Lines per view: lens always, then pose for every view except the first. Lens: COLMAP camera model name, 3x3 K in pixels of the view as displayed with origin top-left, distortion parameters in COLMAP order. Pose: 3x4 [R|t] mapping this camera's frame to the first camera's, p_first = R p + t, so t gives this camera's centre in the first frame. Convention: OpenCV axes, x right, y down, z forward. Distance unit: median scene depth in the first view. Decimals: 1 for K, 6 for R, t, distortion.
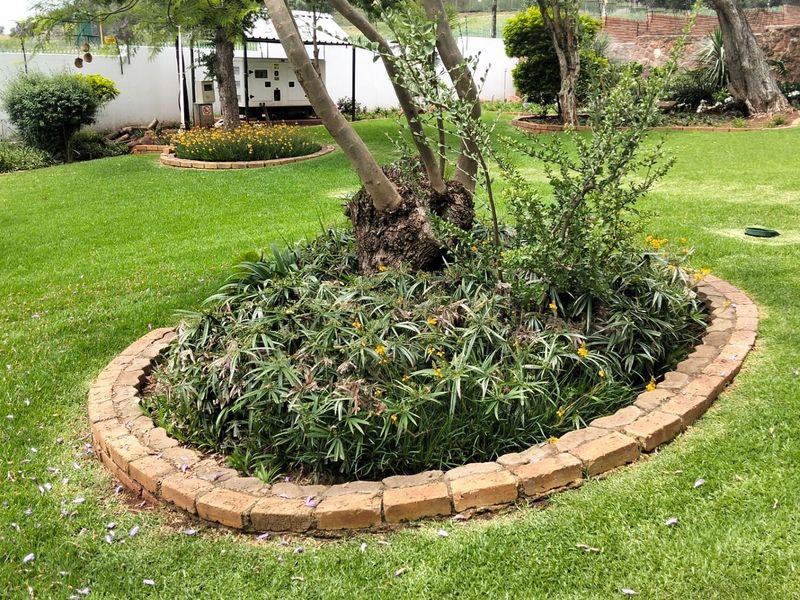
lens RADIAL K [[784.8, 0, 400.5], [0, 784.8, 300.3], [0, 0, 1]] dist [0.004738, 0.000000]
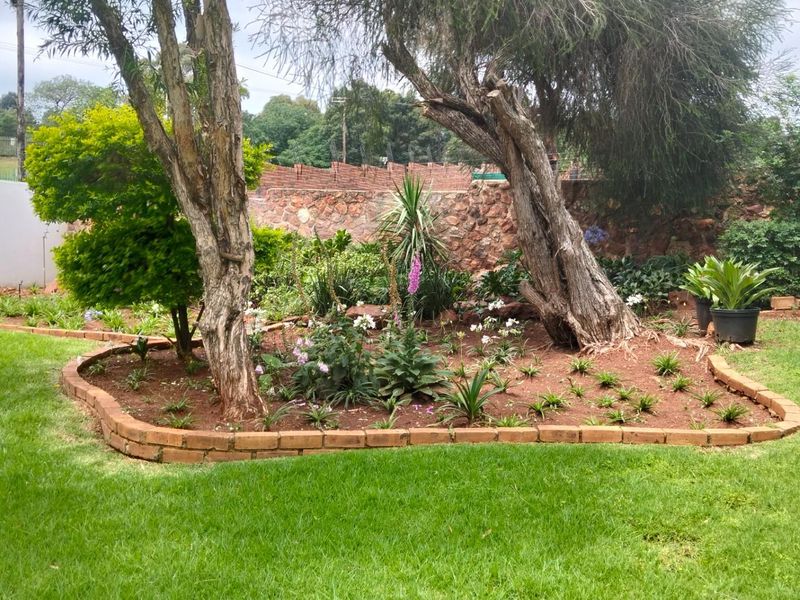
lens RADIAL K [[784.8, 0, 400.8], [0, 784.8, 299.1], [0, 0, 1]] dist [0.004738, 0.000000]
pose [[0.852280, -0.032859, 0.522054, 0.085120], [0.130028, 0.980007, -0.150594, -0.192561], [-0.506668, 0.196230, 0.839513, 0.598426]]
